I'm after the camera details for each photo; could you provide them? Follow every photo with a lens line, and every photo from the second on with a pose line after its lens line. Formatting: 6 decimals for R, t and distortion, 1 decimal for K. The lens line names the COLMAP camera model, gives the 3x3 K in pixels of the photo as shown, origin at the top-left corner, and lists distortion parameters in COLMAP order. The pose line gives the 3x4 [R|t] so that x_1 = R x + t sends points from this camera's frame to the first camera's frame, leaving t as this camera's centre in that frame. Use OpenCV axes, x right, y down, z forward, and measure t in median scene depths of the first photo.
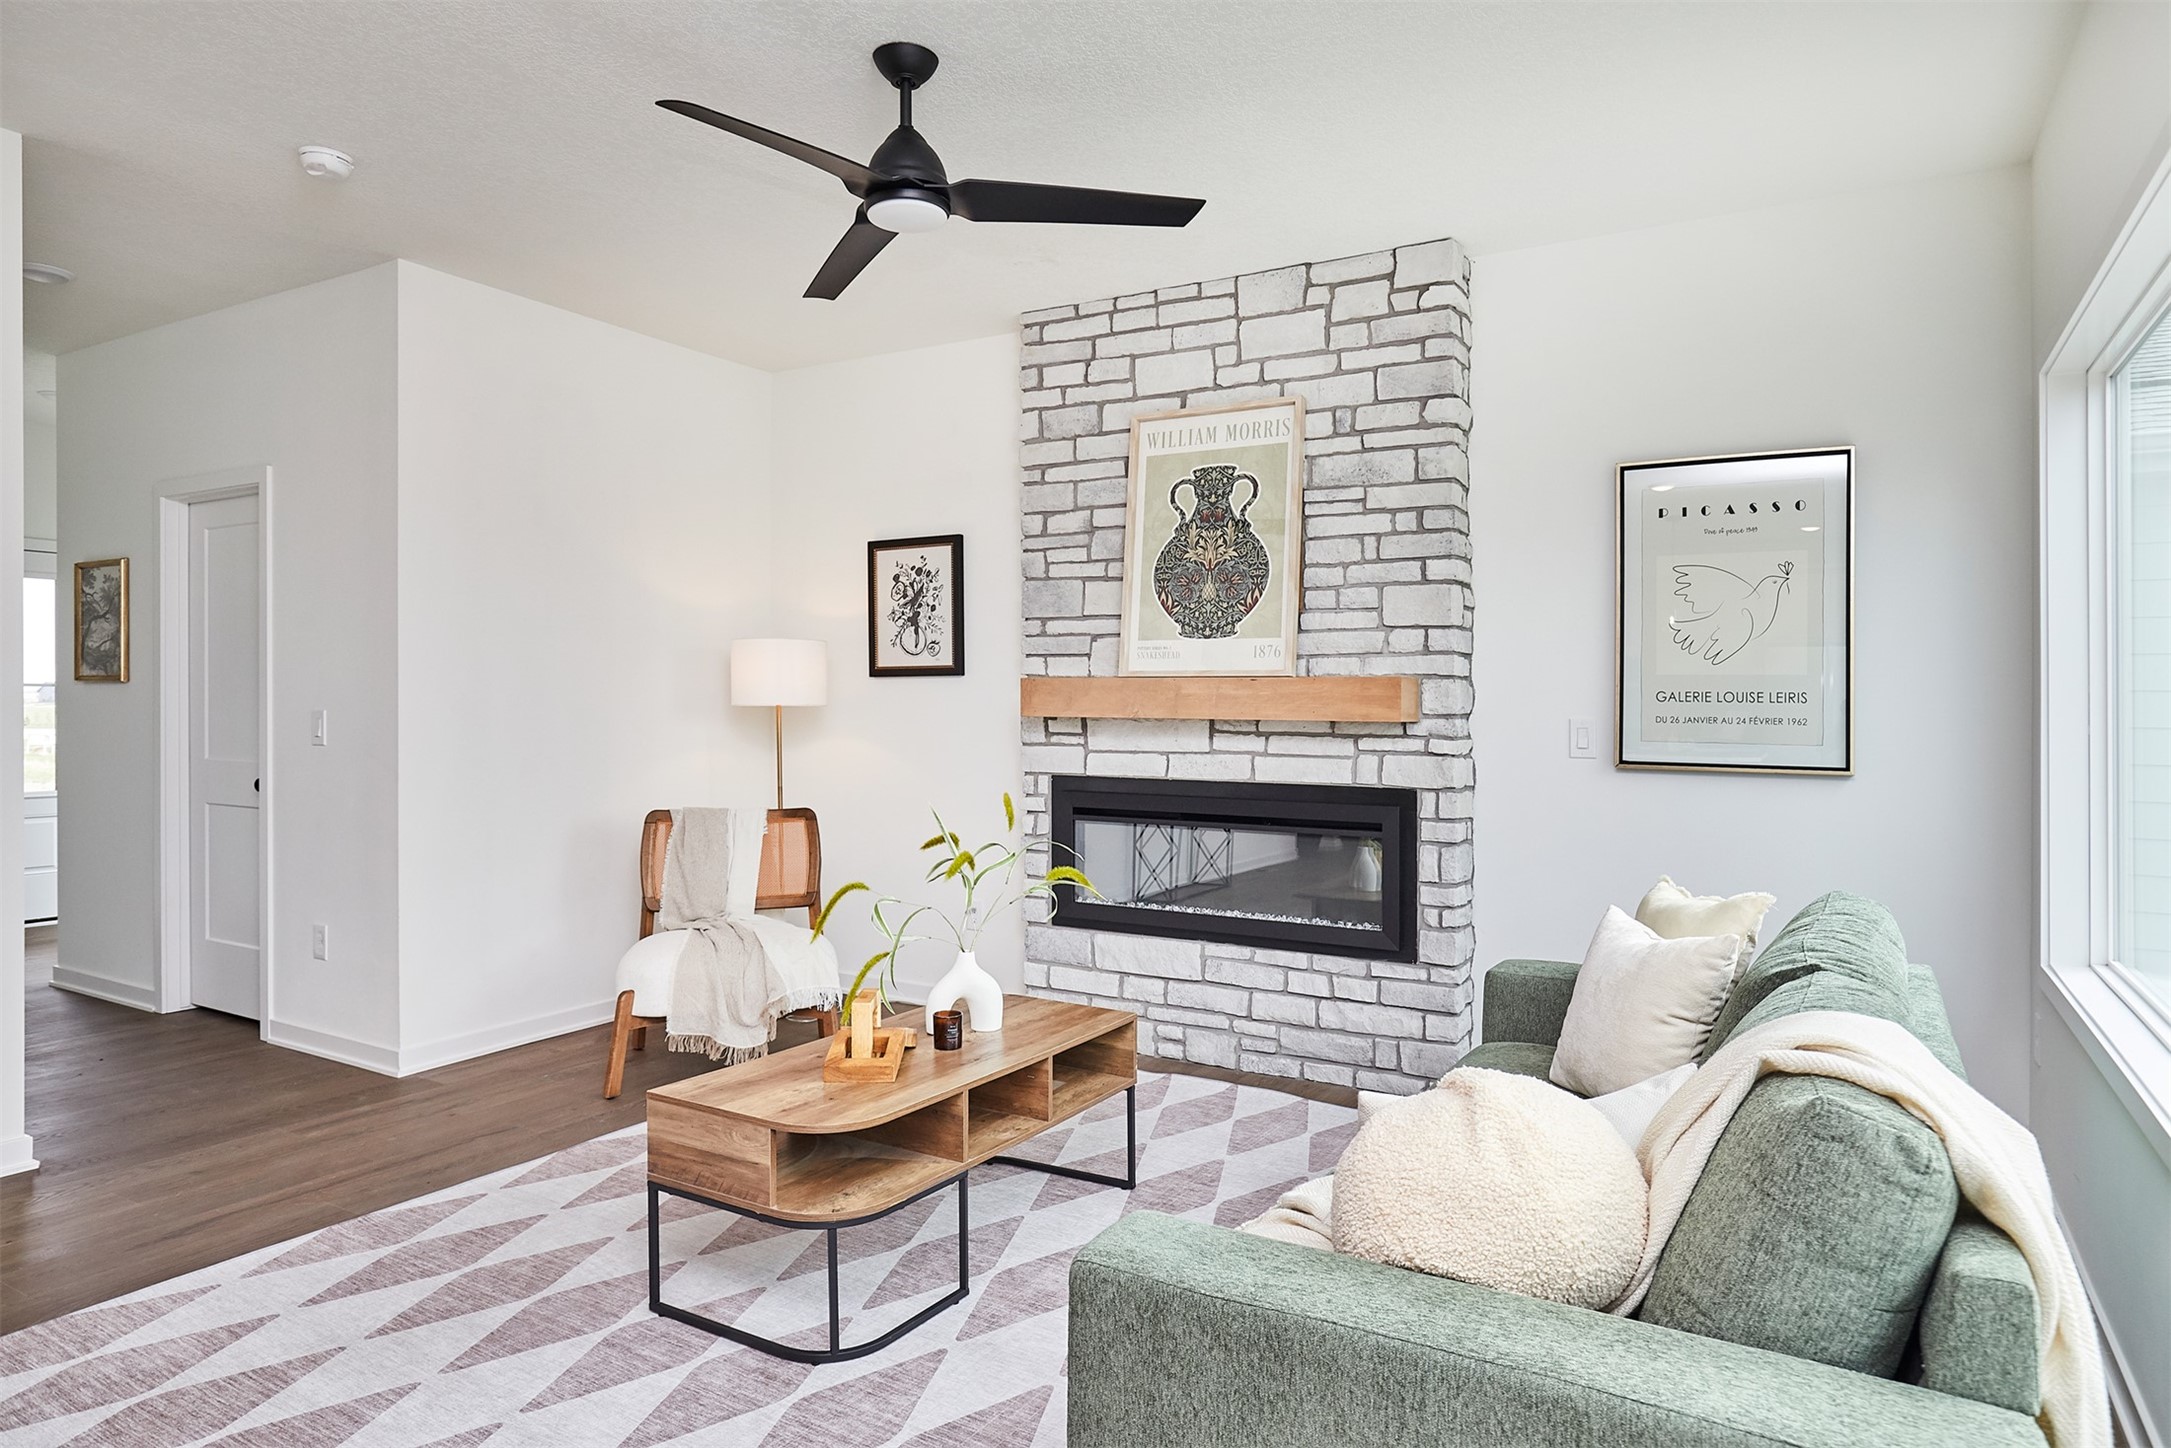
lens RADIAL K [[1290.6, 0, 1045.5], [0, 1290.6, 727.8], [0, 0, 1]] dist [-0.008039, -0.003949]
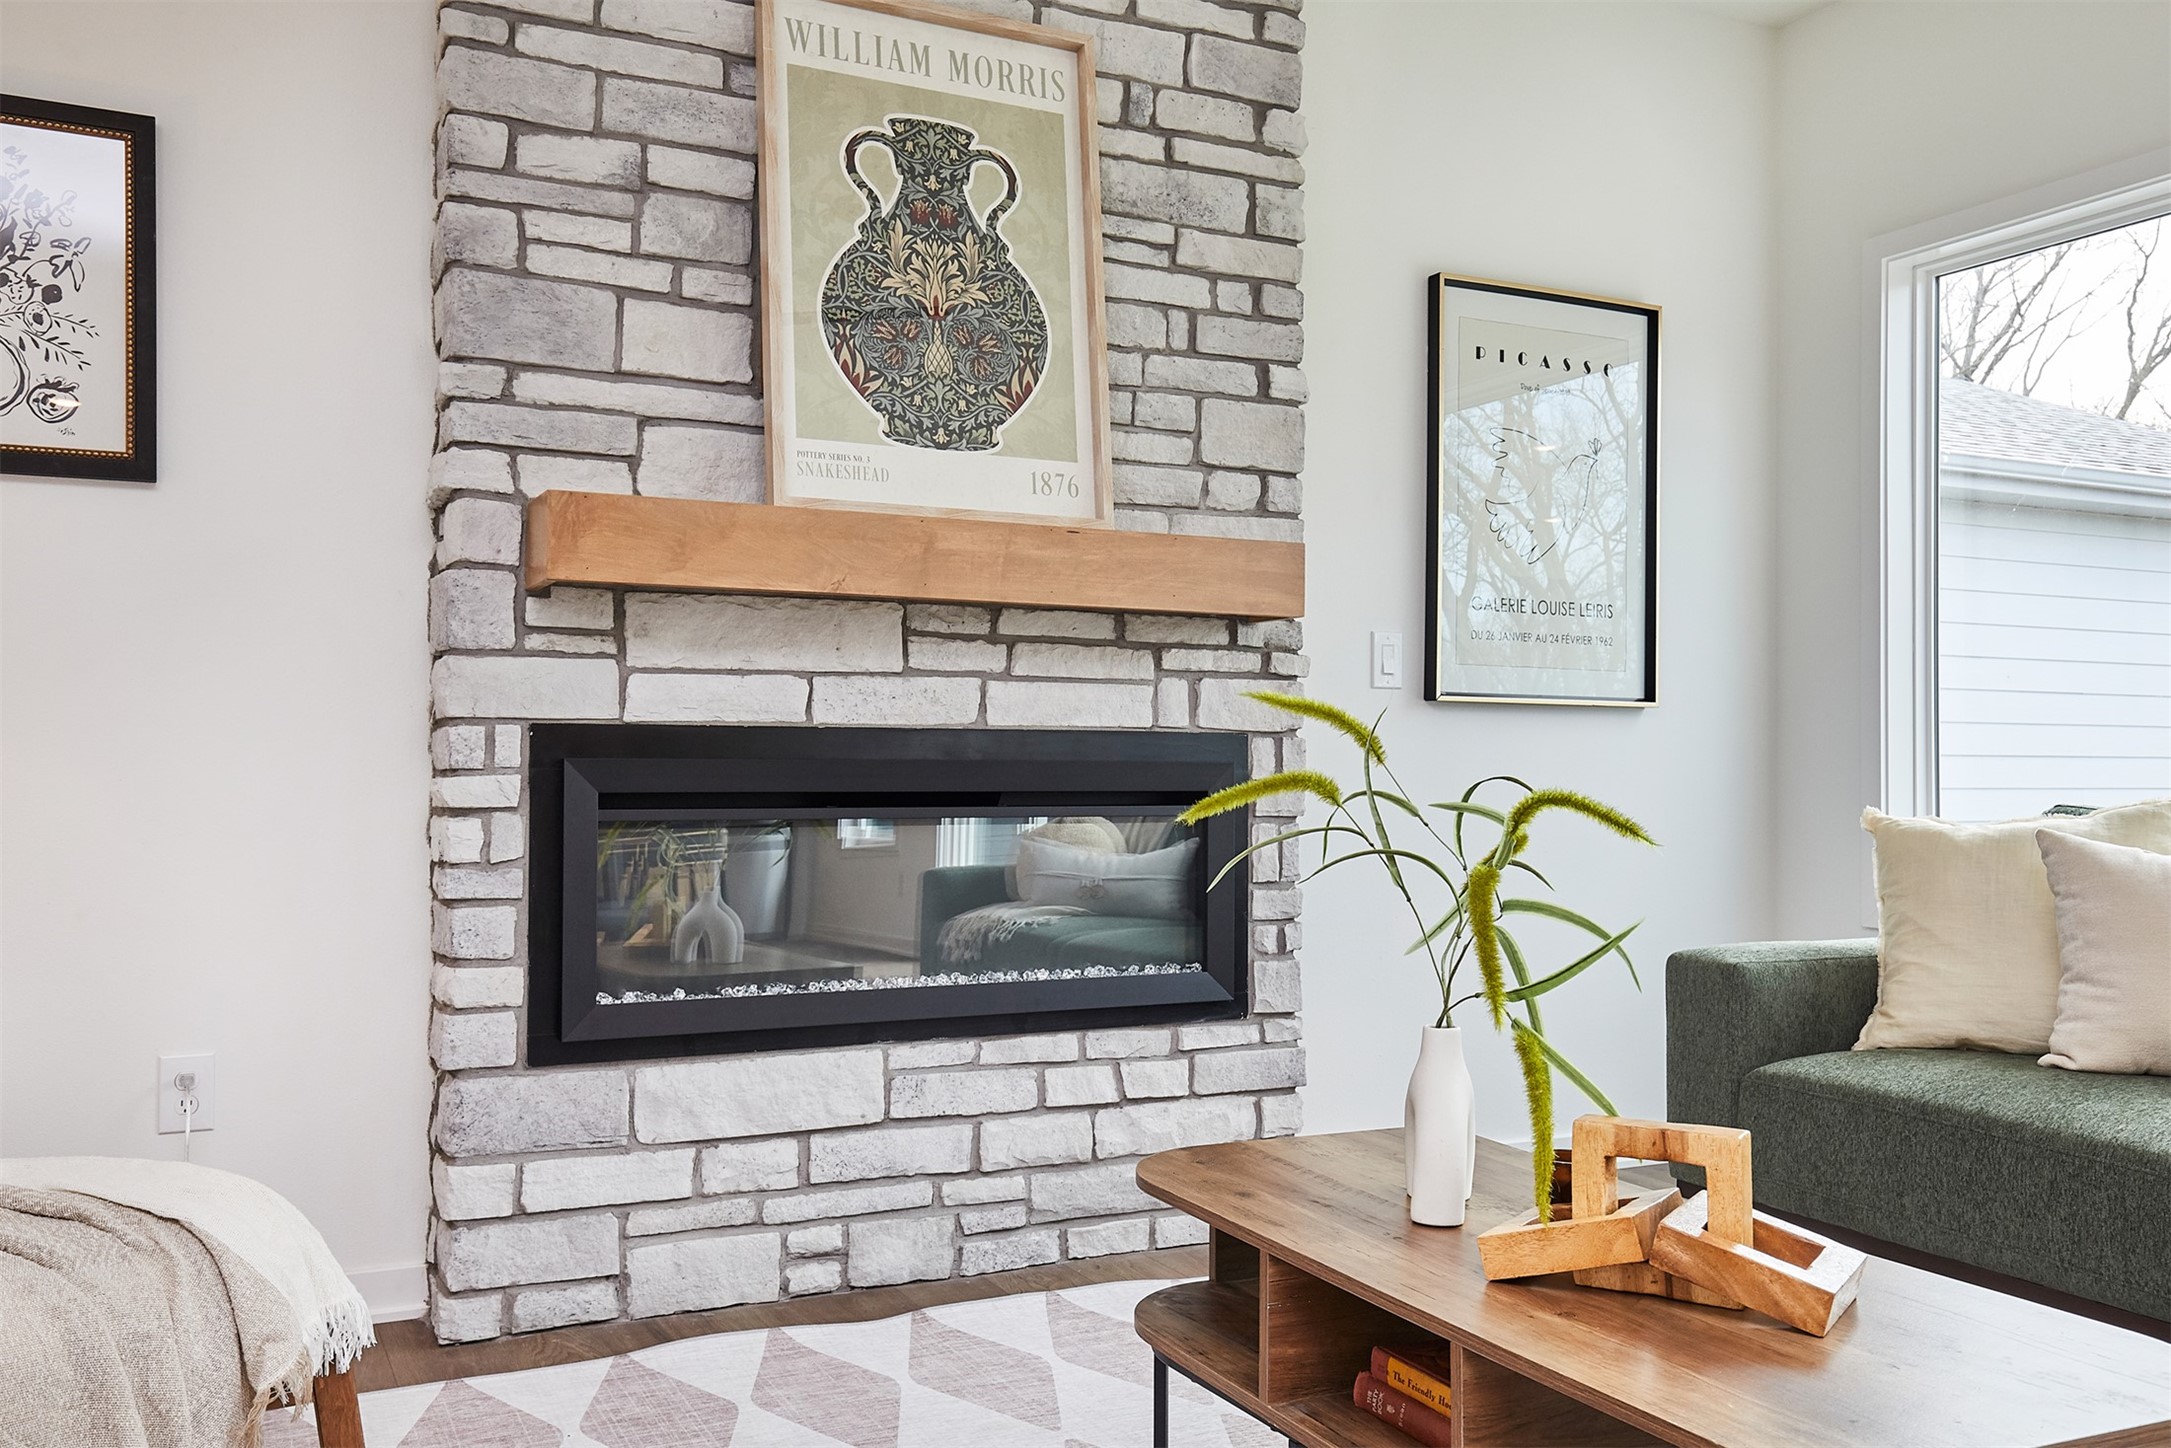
lens RADIAL K [[1869.1, 0, 1143.1], [0, 1869.1, 757.4], [0, 0, 1]] dist [0.024308, -0.000857]
pose [[0.527677, 0.003832, 0.849437, -0.475072], [0.016738, 0.999749, -0.014908, 0.068109], [-0.849280, 0.022084, 0.527480, 0.543388]]
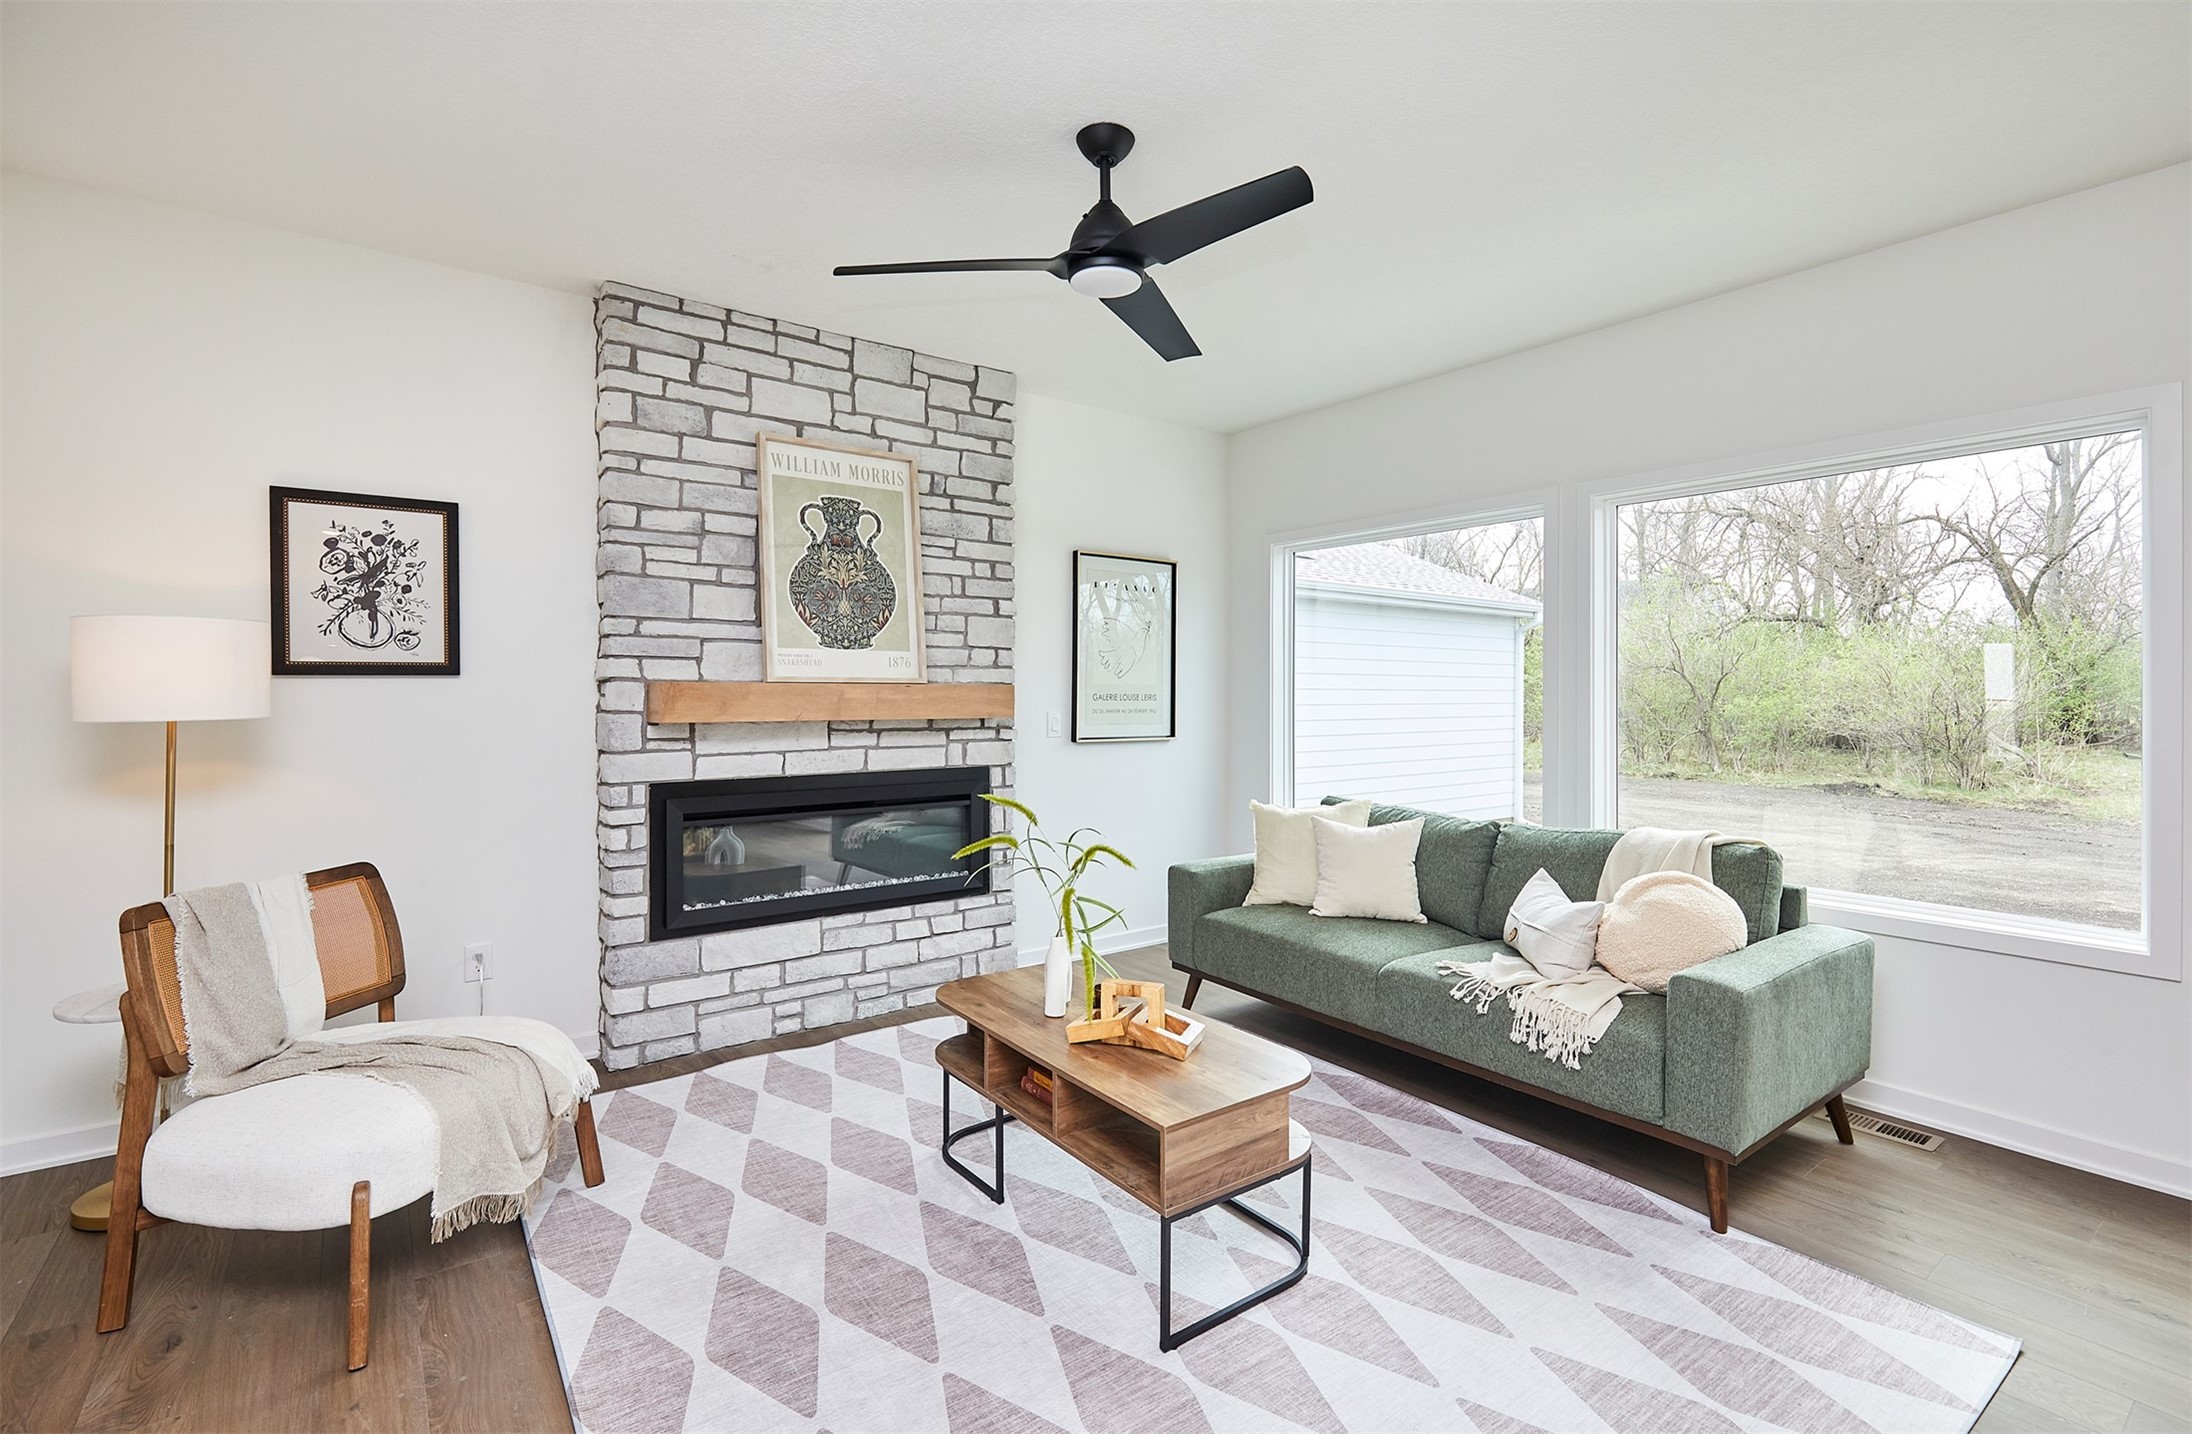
lens RADIAL K [[988.1, 0, 1144.1], [0, 988.1, 704.0], [0, 0, 1]] dist [-0.006182, 0.001691]
pose [[0.355292, -0.018316, 0.934576, -0.603440], [0.017366, 0.999765, 0.012992, -0.027919], [-0.934594, 0.011614, 0.355527, 0.449640]]
